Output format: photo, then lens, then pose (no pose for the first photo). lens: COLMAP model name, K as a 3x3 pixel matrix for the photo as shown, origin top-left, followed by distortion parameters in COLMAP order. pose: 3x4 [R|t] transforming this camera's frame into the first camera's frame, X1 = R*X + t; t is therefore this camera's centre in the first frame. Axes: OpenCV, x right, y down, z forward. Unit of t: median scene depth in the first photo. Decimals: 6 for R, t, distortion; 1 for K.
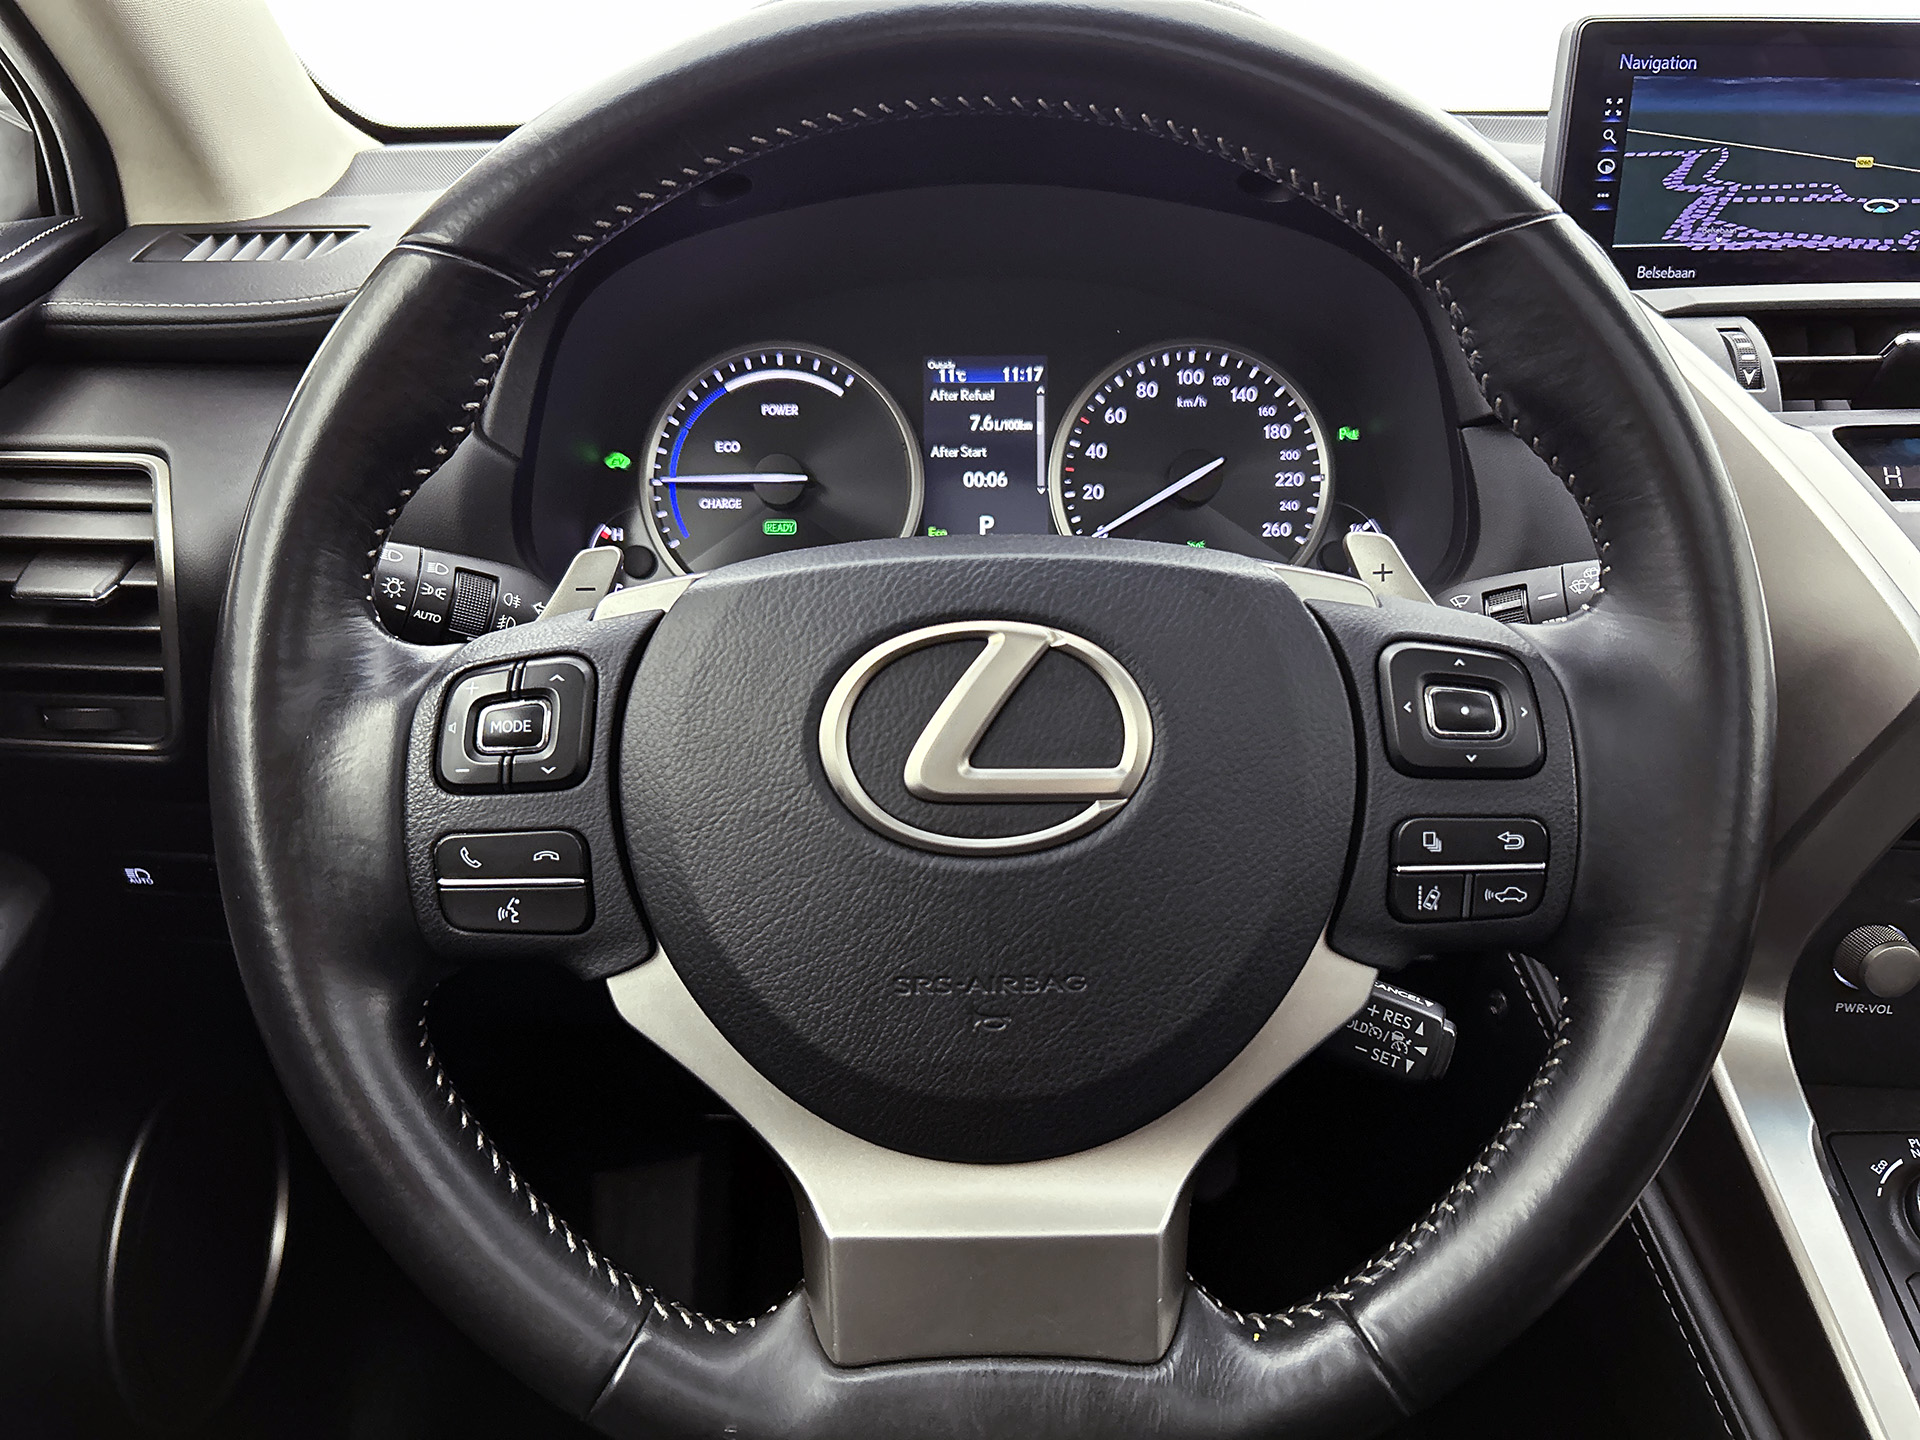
lens RADIAL K [[1474.1, 0, 960.4], [0, 1474.1, 716.6], [0, 0, 1]] dist [0.029894, -0.035318]
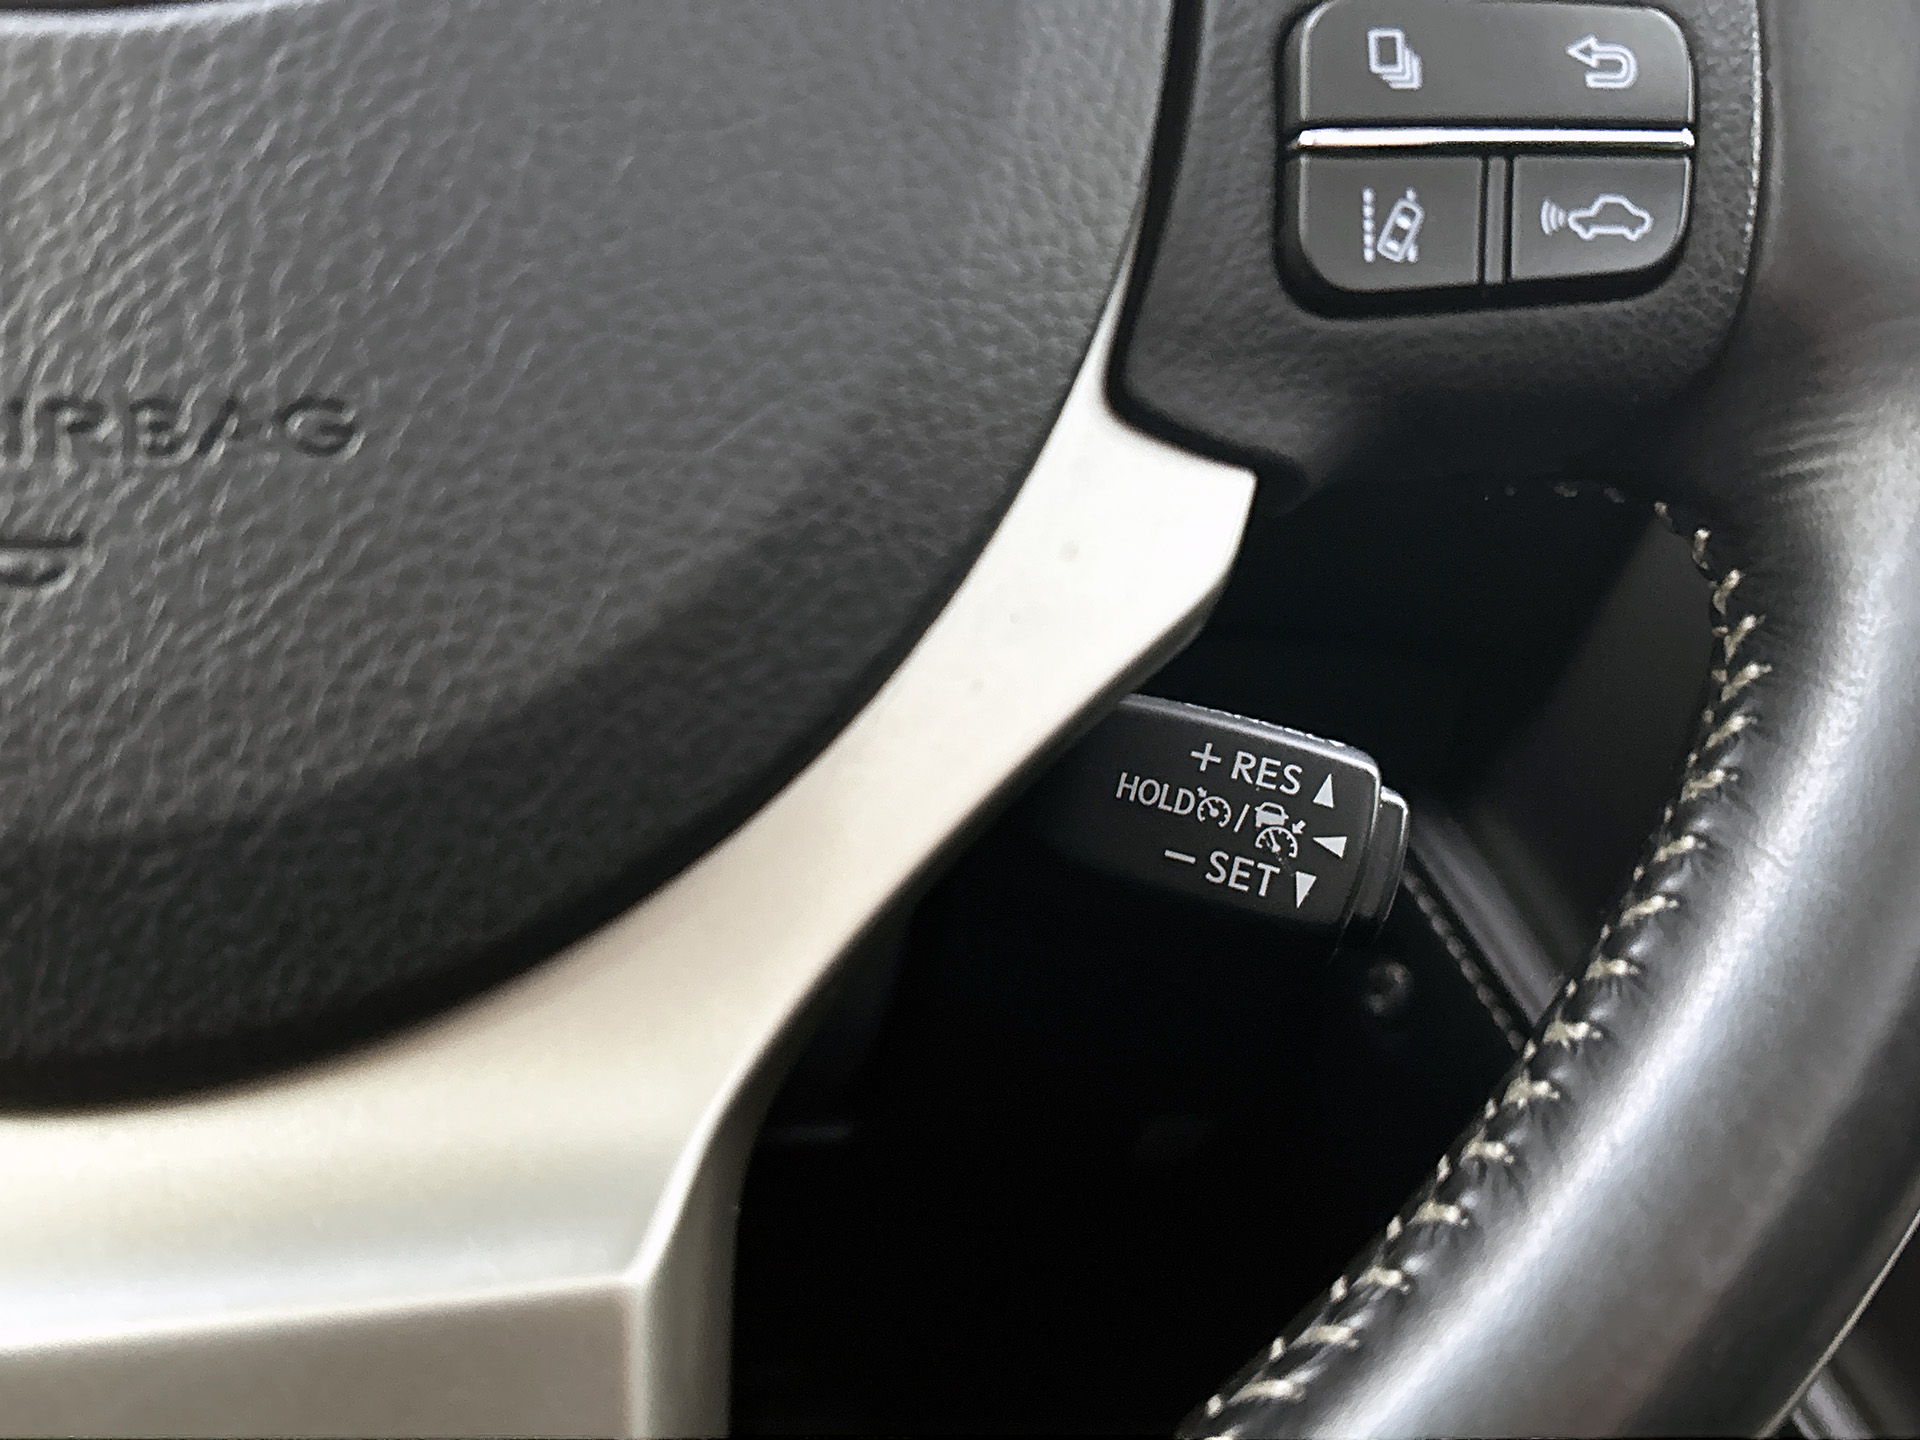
lens RADIAL K [[2276.2, 0, 960.0], [0, 2276.2, 720.0], [0, 0, 1]] dist [0.025479, 0.012211]
pose [[0.968874, -0.016983, 0.246972, 0.066015], [0.042304, 0.994328, -0.097580, 0.215774], [-0.243914, 0.104991, 0.964097, 0.399803]]
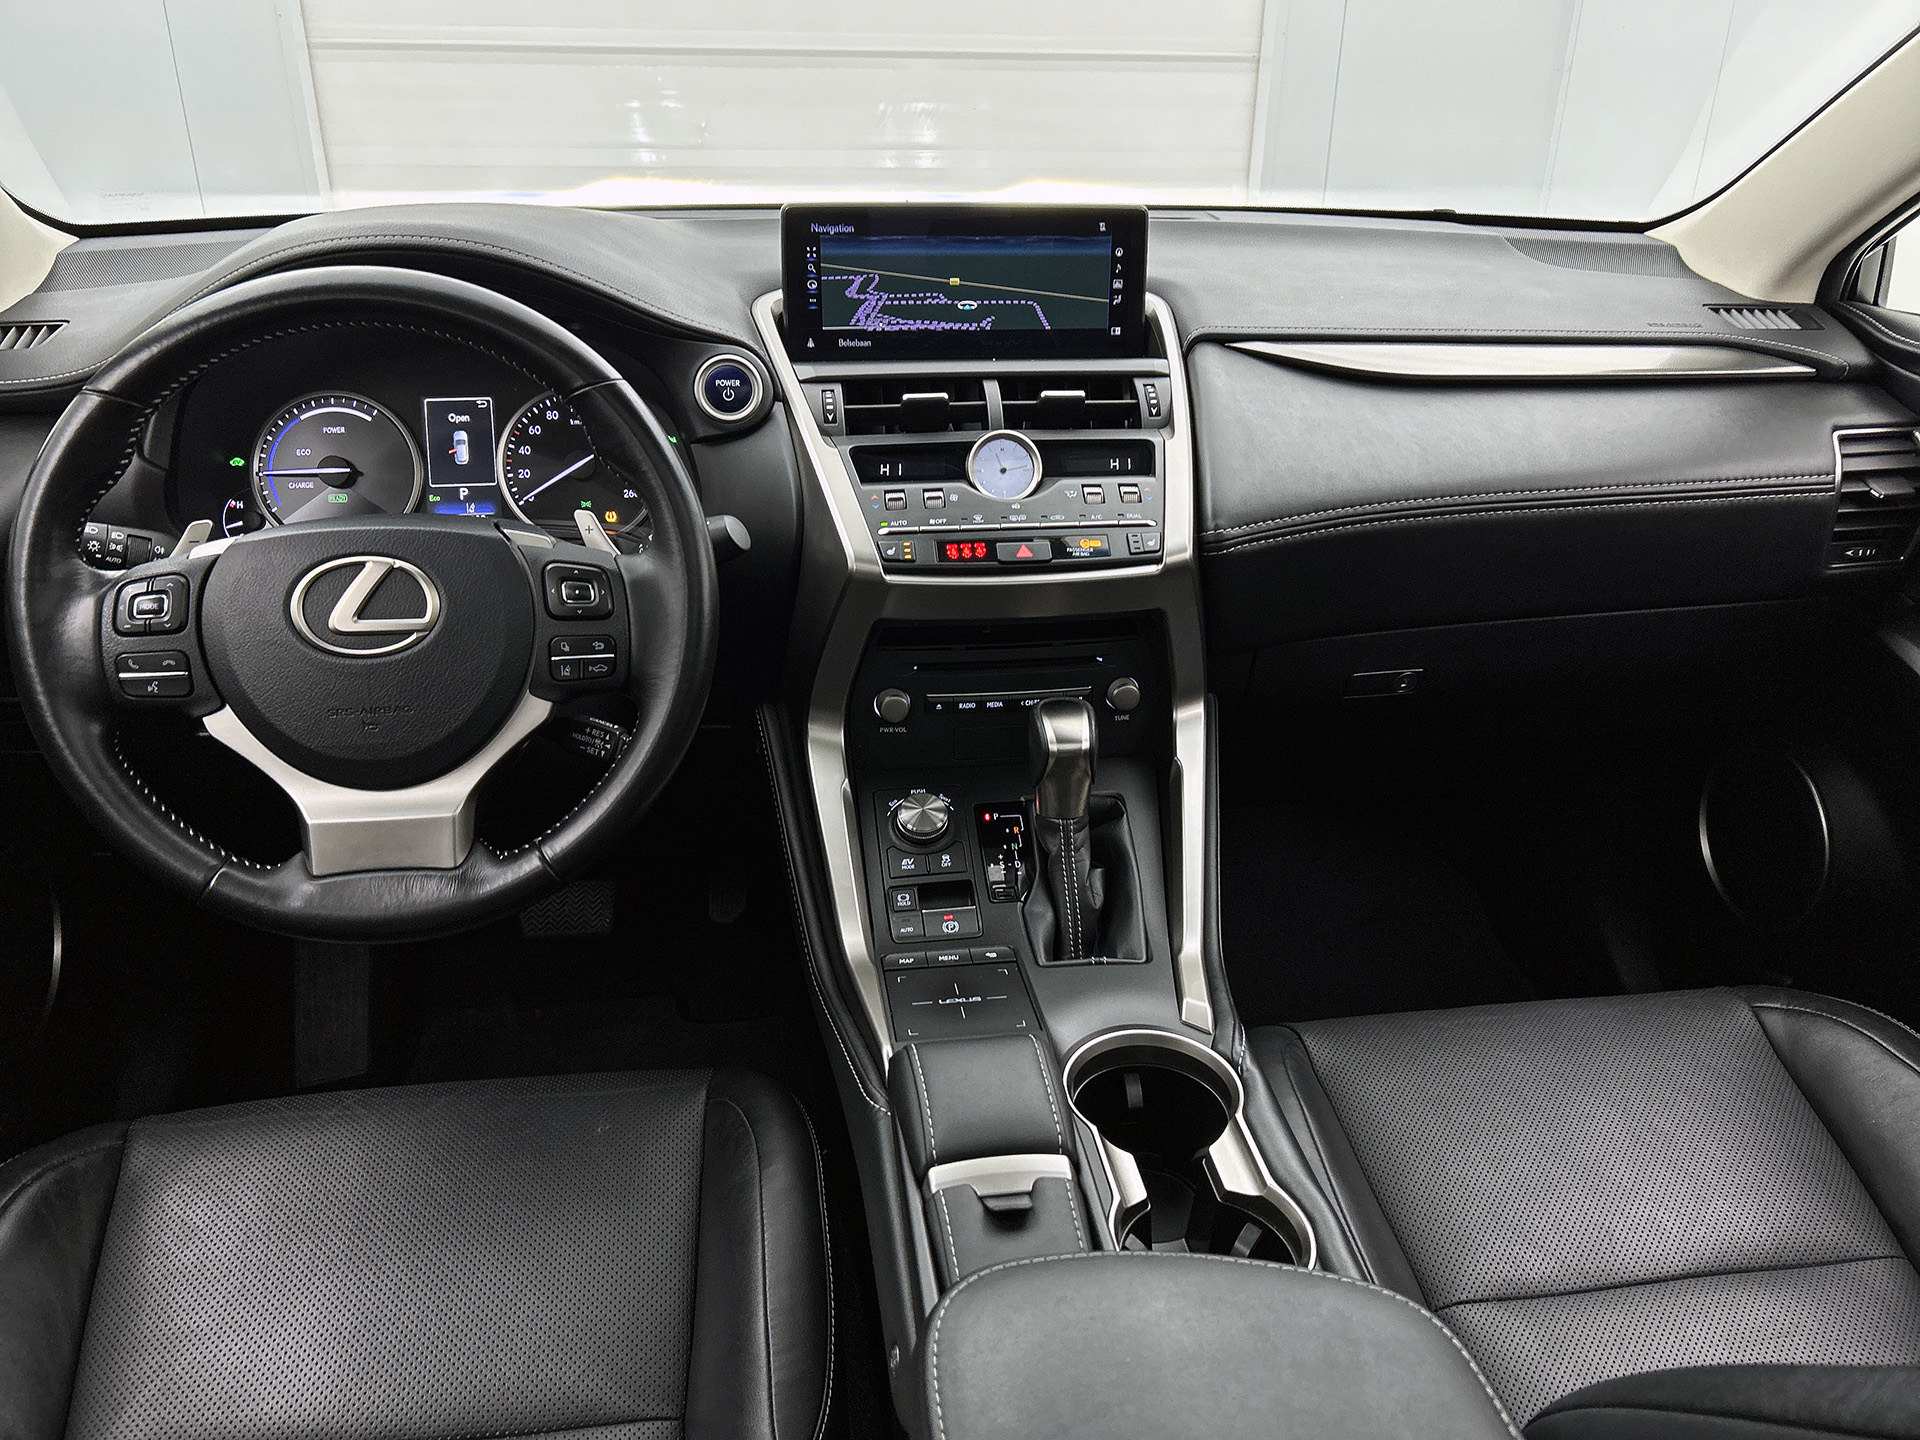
lens RADIAL K [[1426.5, 0, 955.9], [0, 1426.5, 722.5], [0, 0, 1]] dist [0.057938, -0.066635]
pose [[0.989878, -0.047327, 0.133796, 0.480304], [0.037571, 0.996511, 0.074522, 0.046932], [-0.136856, -0.068741, 0.988203, -1.063349]]
